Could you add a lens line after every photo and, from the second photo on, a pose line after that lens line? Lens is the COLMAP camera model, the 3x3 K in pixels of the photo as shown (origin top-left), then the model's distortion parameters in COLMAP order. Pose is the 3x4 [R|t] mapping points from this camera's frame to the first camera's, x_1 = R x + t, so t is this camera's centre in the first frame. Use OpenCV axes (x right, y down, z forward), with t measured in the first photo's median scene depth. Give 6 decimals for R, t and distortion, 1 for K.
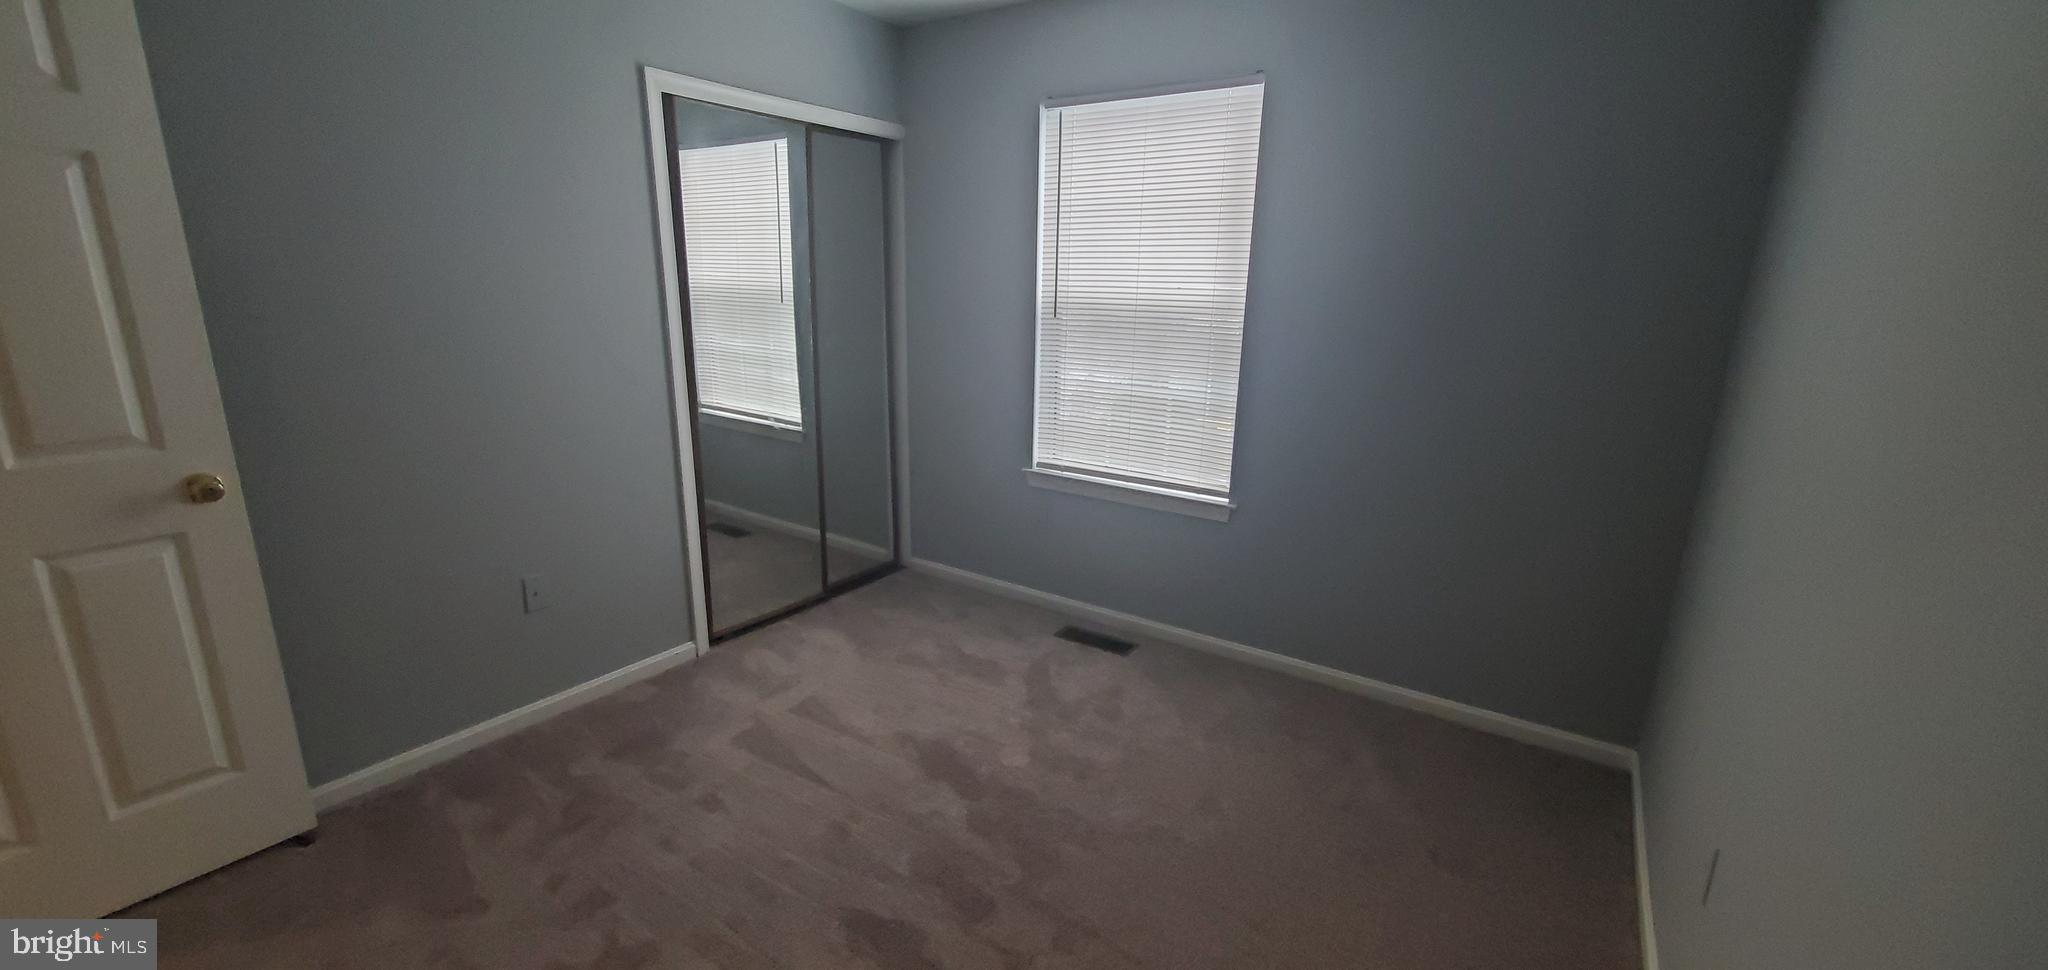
lens RADIAL K [[810.5, 0, 1024.0], [0, 810.5, 485.0], [0, 0, 1]] dist [-0.000478, -0.000032]
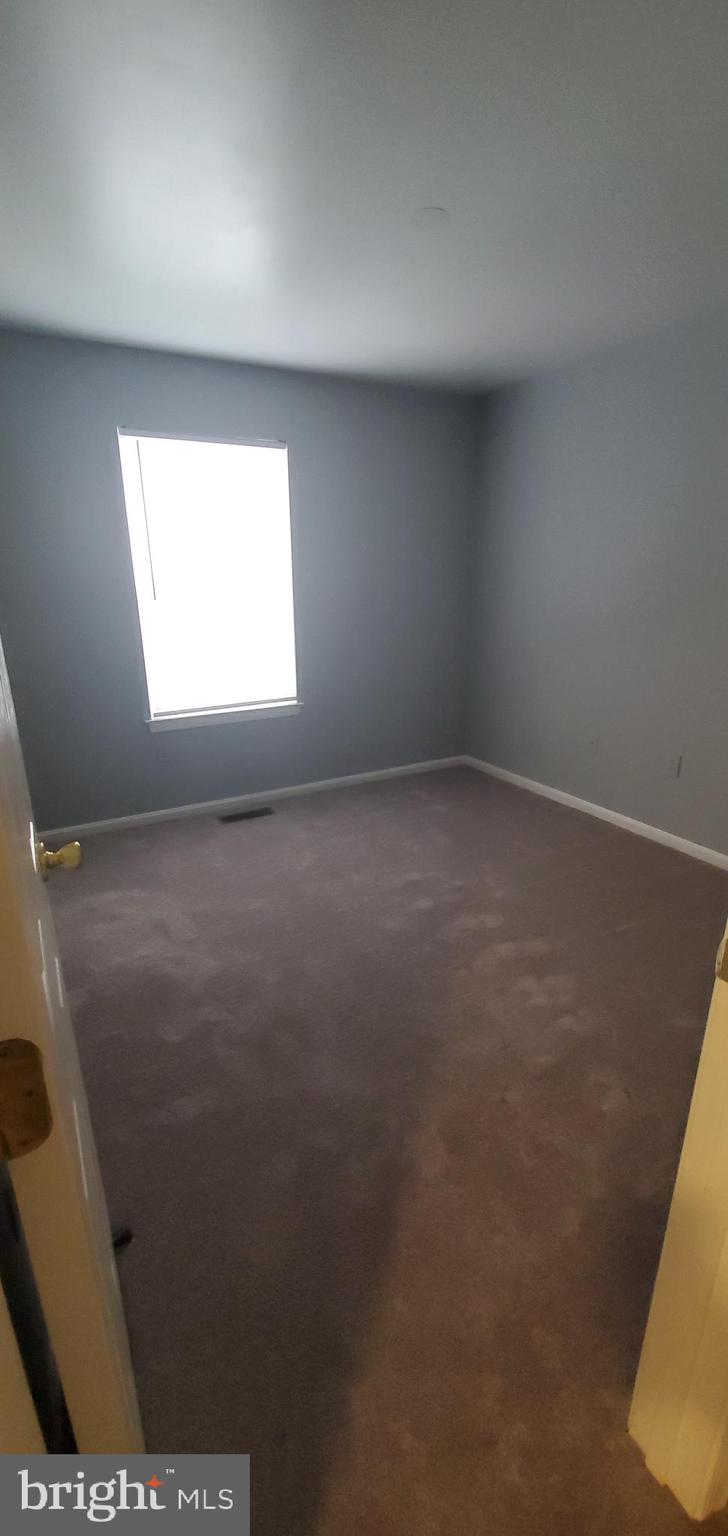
lens RADIAL K [[607.9, 0, 364.0], [0, 607.9, 768.0], [0, 0, 1]] dist [-0.000478, -0.000032]
pose [[0.446783, -0.288288, 0.846921, -0.775085], [0.243191, 0.950148, 0.195134, -0.060538], [-0.860955, 0.118781, 0.494619, 0.266896]]
